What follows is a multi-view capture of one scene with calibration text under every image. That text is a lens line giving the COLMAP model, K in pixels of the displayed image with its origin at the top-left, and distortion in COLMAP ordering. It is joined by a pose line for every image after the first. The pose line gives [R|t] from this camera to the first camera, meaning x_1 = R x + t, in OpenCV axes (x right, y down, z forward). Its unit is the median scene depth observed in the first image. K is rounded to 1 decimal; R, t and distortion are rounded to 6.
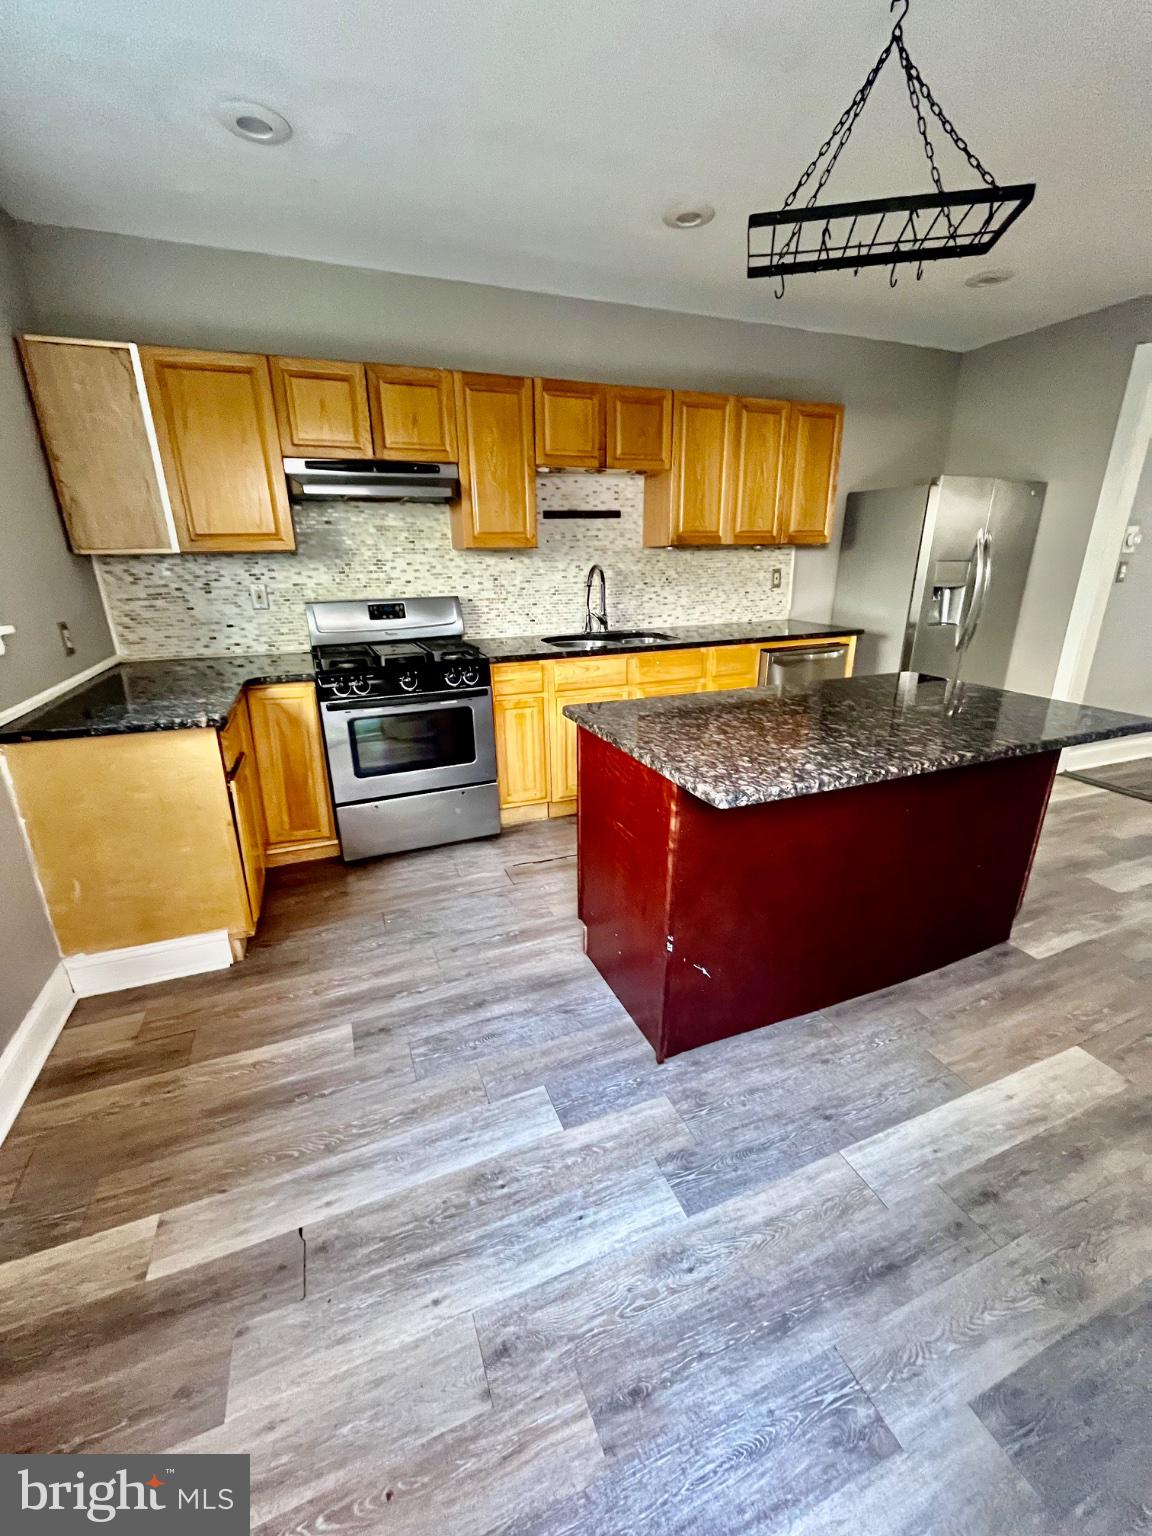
lens RADIAL K [[621.2, 0, 576.7], [0, 621.2, 767.1], [0, 0, 1]] dist [-0.001753, -0.000847]
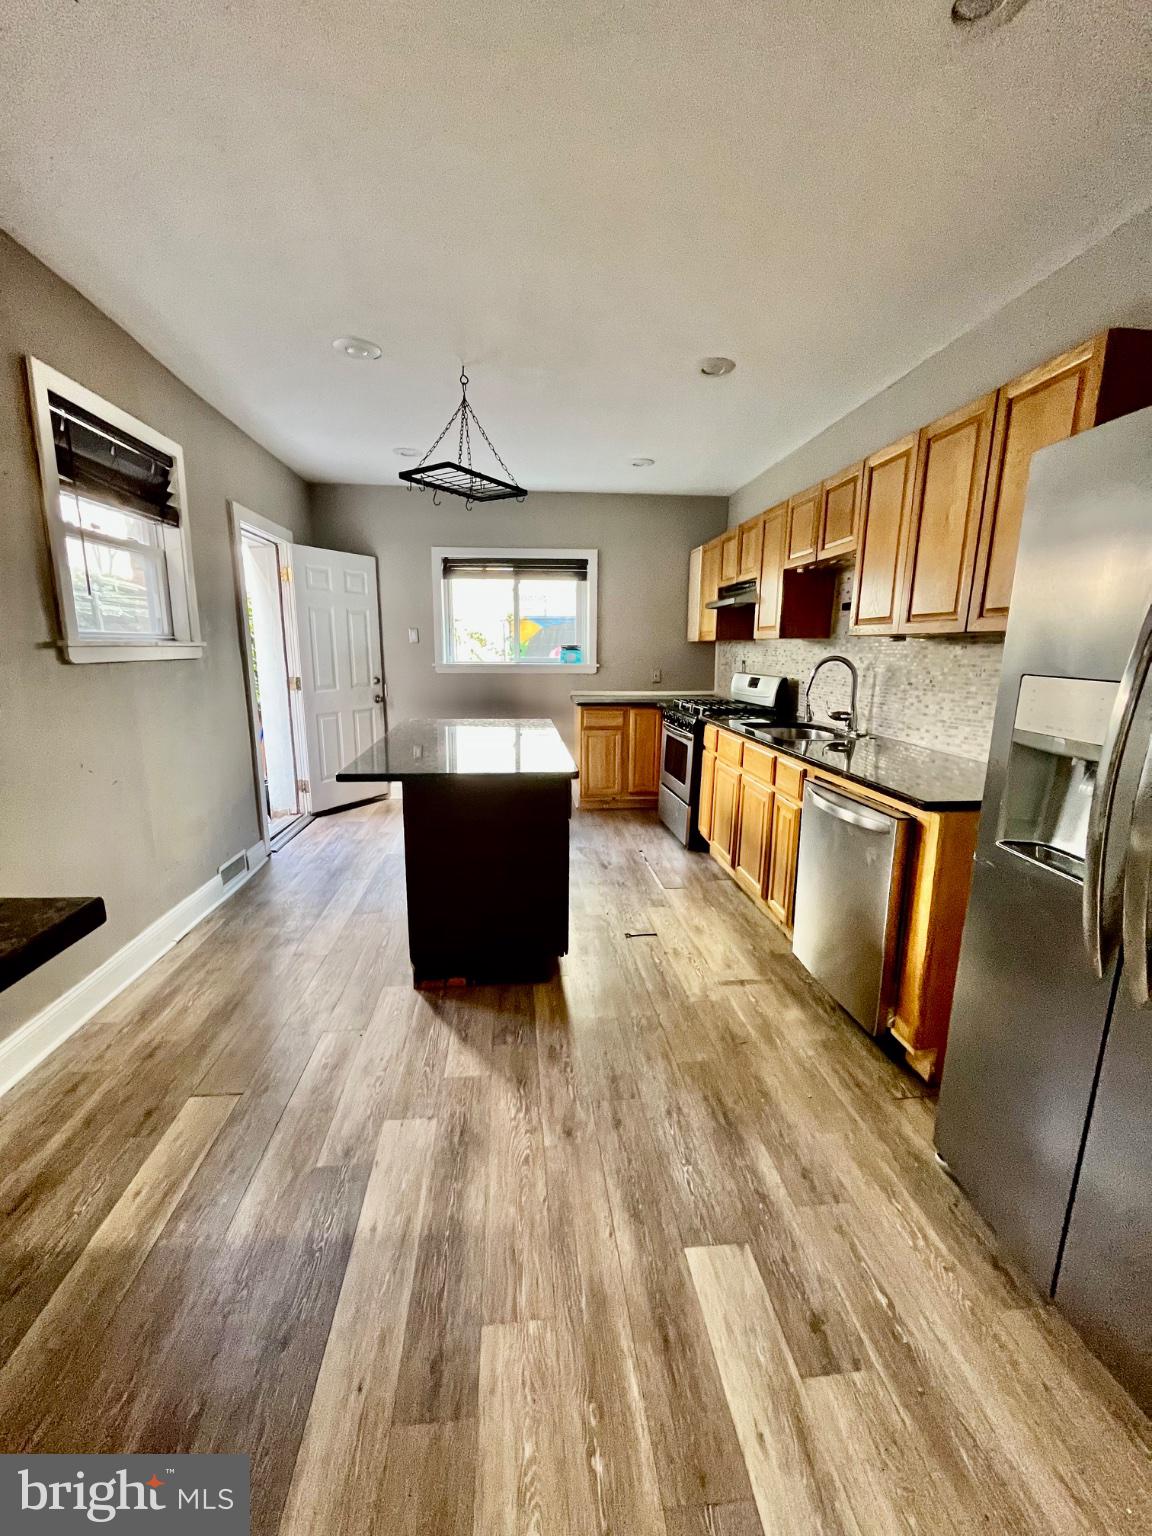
lens RADIAL K [[621.2, 0, 575.5], [0, 621.2, 758.7], [0, 0, 1]] dist [-0.001753, -0.000847]
pose [[-0.283188, 0.182065, -0.941624, 0.948819], [-0.317434, 0.908684, 0.271163, -0.285336], [0.905008, 0.375694, -0.199535, 0.805877]]
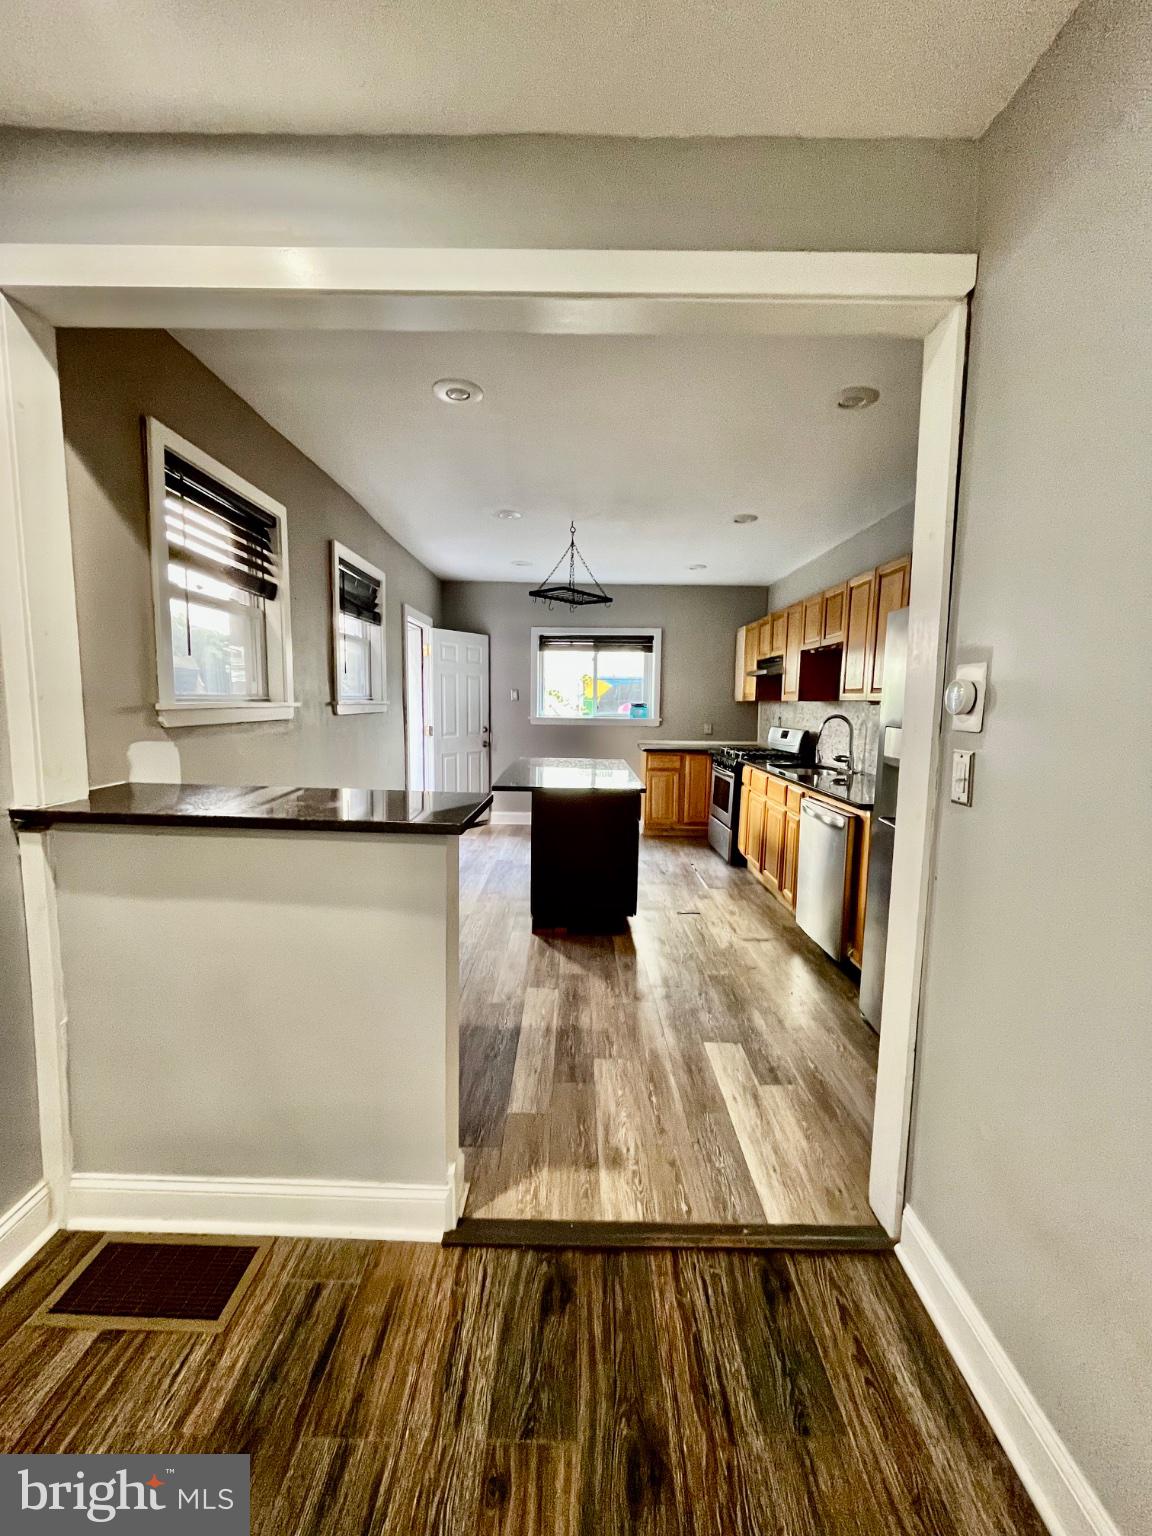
lens RADIAL K [[621.2, 0, 573.8], [0, 621.2, 761.6], [0, 0, 1]] dist [-0.001753, -0.000847]
pose [[-0.381006, 0.099128, -0.919243, 1.255950], [-0.312045, 0.922112, 0.228773, -0.323950], [0.870323, 0.374009, -0.320398, 0.877399]]
